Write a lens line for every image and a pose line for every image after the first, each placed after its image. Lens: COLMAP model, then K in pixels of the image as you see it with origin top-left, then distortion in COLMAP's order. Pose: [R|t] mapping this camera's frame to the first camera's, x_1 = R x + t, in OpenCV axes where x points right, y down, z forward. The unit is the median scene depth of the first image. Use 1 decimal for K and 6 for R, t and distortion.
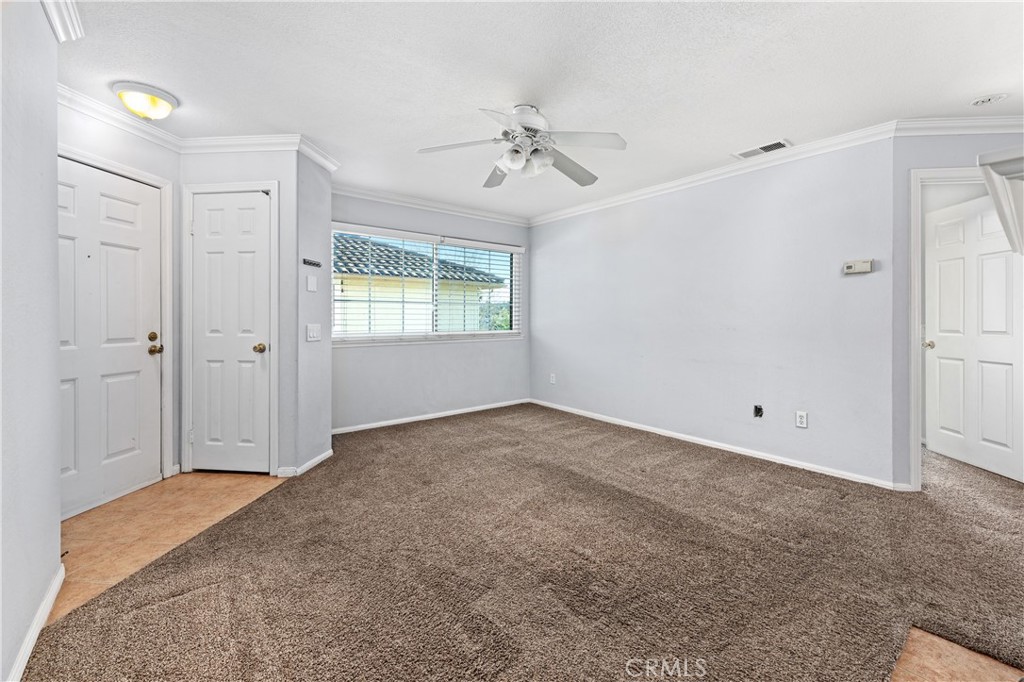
lens RADIAL K [[419.3, 0, 512.1], [0, 419.3, 324.1], [0, 0, 1]] dist [-0.001073, -0.000151]
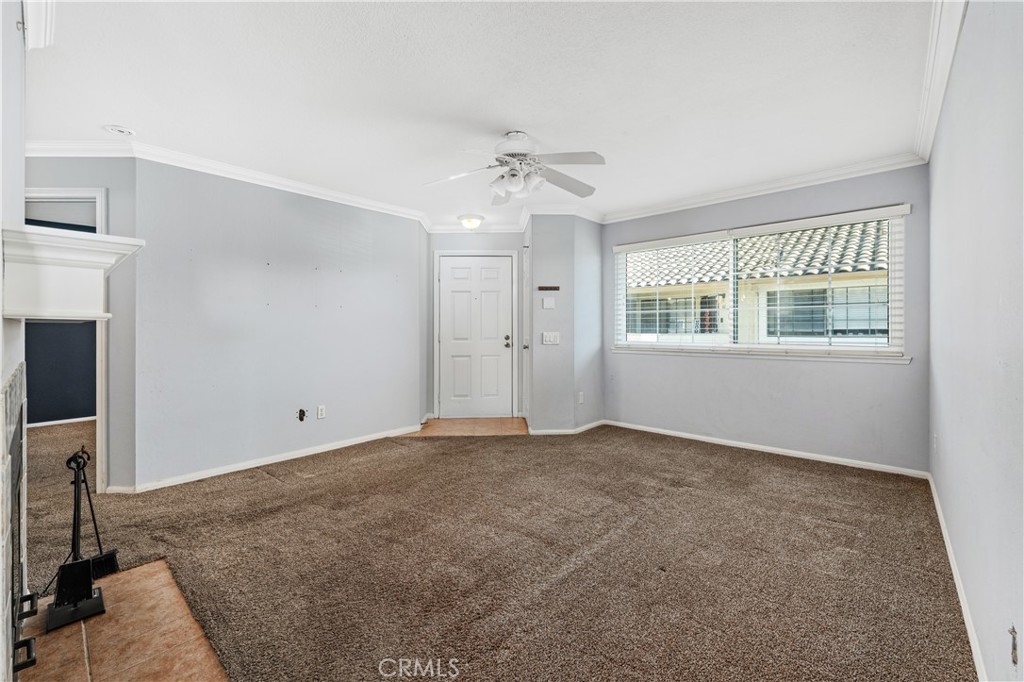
lens RADIAL K [[415.0, 0, 512.7], [0, 415.0, 332.1], [0, 0, 1]] dist [-0.000053, -0.000015]
pose [[0.165941, 0.012852, -0.986052, 0.867951], [-0.012228, 0.999865, 0.010974, -0.013969], [0.986060, 0.010237, 0.166076, 0.662742]]
